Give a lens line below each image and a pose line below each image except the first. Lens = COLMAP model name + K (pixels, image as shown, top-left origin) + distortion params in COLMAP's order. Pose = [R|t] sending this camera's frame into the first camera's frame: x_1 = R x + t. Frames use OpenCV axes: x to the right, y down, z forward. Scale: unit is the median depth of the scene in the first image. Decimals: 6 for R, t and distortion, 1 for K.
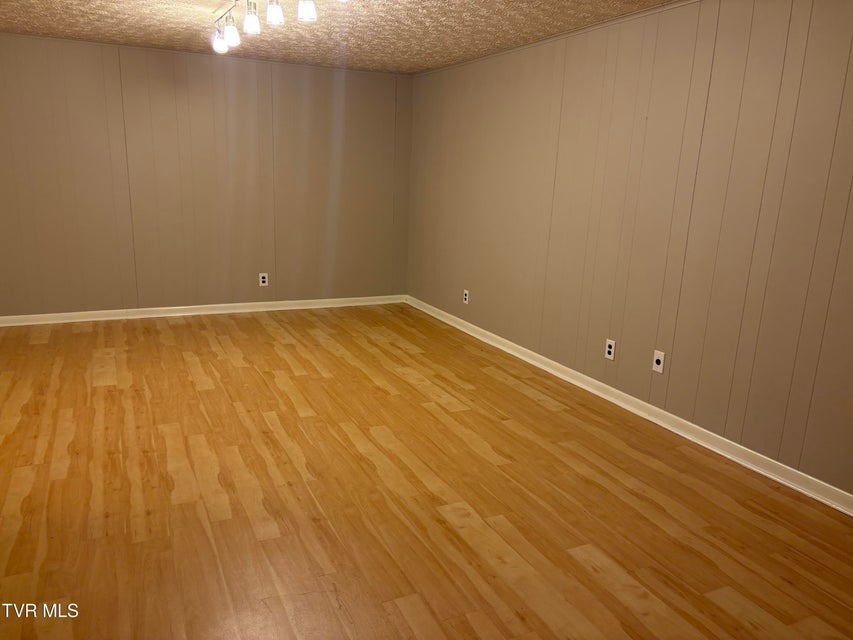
lens RADIAL K [[651.9, 0, 422.0], [0, 651.9, 301.6], [0, 0, 1]] dist [0.055423, -0.060147]
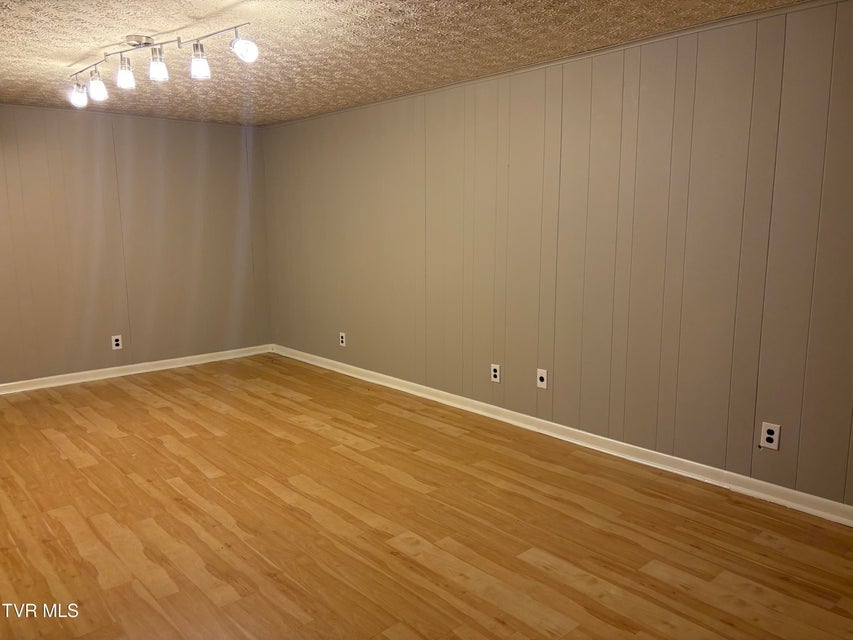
lens RADIAL K [[651.9, 0, 422.0], [0, 651.9, 301.6], [0, 0, 1]] dist [0.055423, -0.060147]
pose [[0.958911, -0.078318, 0.272684, -0.140412], [0.096078, 0.993995, -0.052380, -0.001512], [-0.266944, 0.076427, 0.960677, -0.031138]]
